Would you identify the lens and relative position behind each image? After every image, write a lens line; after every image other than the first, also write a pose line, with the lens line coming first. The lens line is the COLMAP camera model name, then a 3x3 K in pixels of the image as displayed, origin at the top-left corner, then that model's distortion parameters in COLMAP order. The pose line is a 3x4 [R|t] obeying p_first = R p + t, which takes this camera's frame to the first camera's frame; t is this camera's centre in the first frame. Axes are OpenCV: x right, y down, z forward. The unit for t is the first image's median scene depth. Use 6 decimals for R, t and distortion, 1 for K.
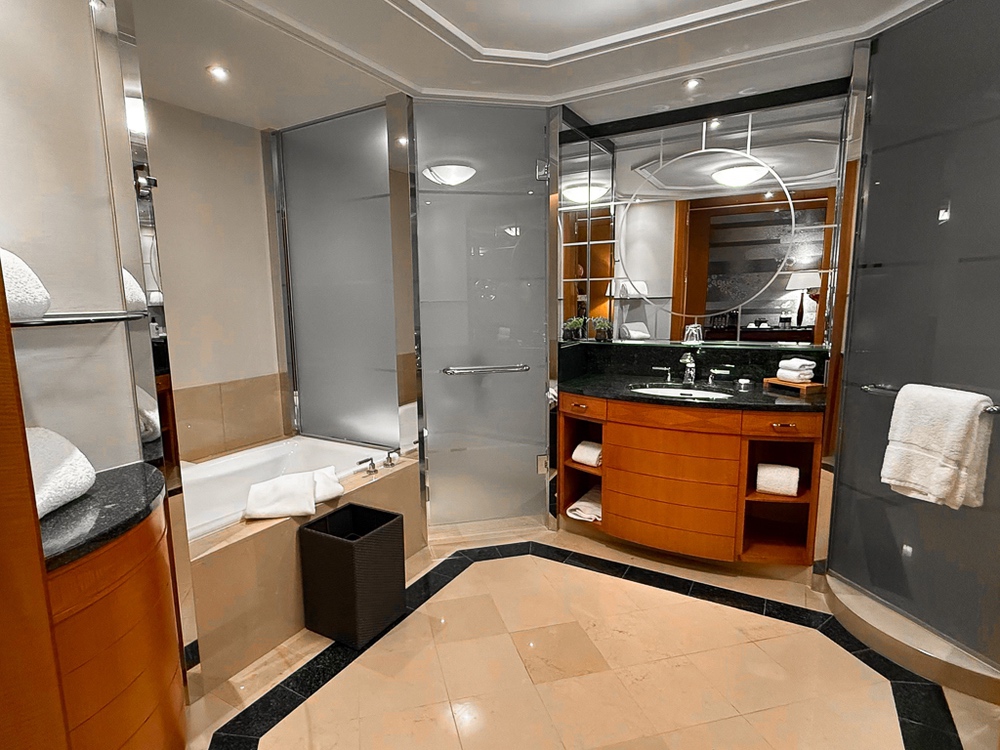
lens RADIAL K [[529.2, 0, 503.6], [0, 529.2, 372.4], [0, 0, 1]] dist [0.002313, 0.001778]
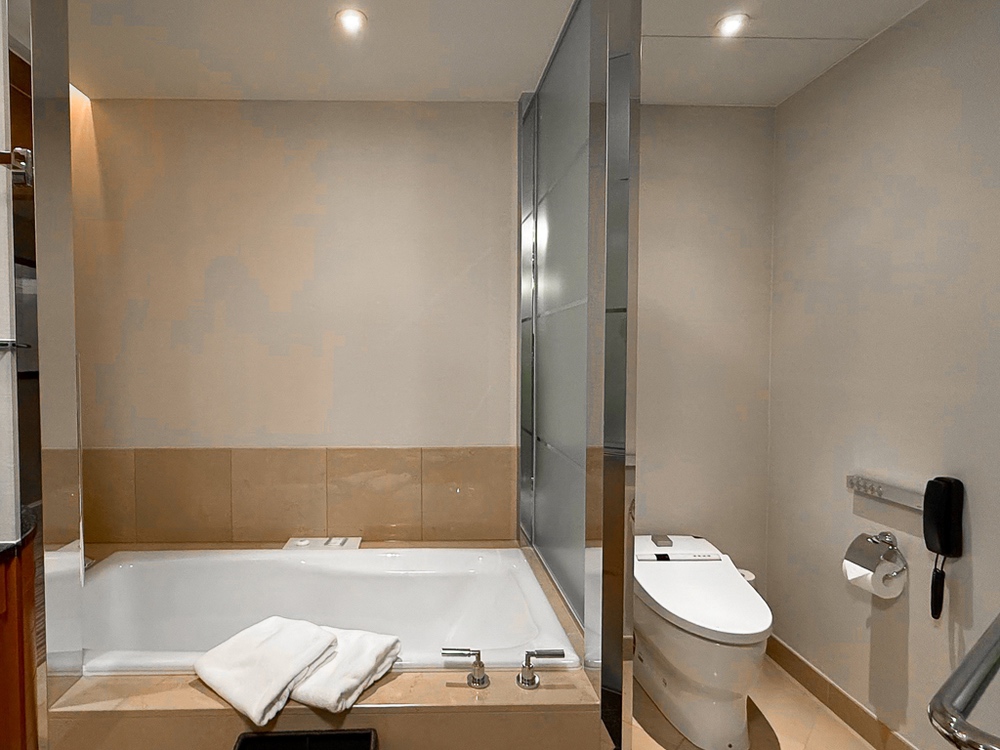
lens RADIAL K [[529.2, 0, 499.4], [0, 529.2, 374.4], [0, 0, 1]] dist [0.002313, 0.001778]
pose [[0.508932, 0.042964, -0.859734, 0.166734], [-0.137094, 0.990051, -0.031678, -0.077171], [0.849820, 0.133986, 0.509759, 0.715429]]
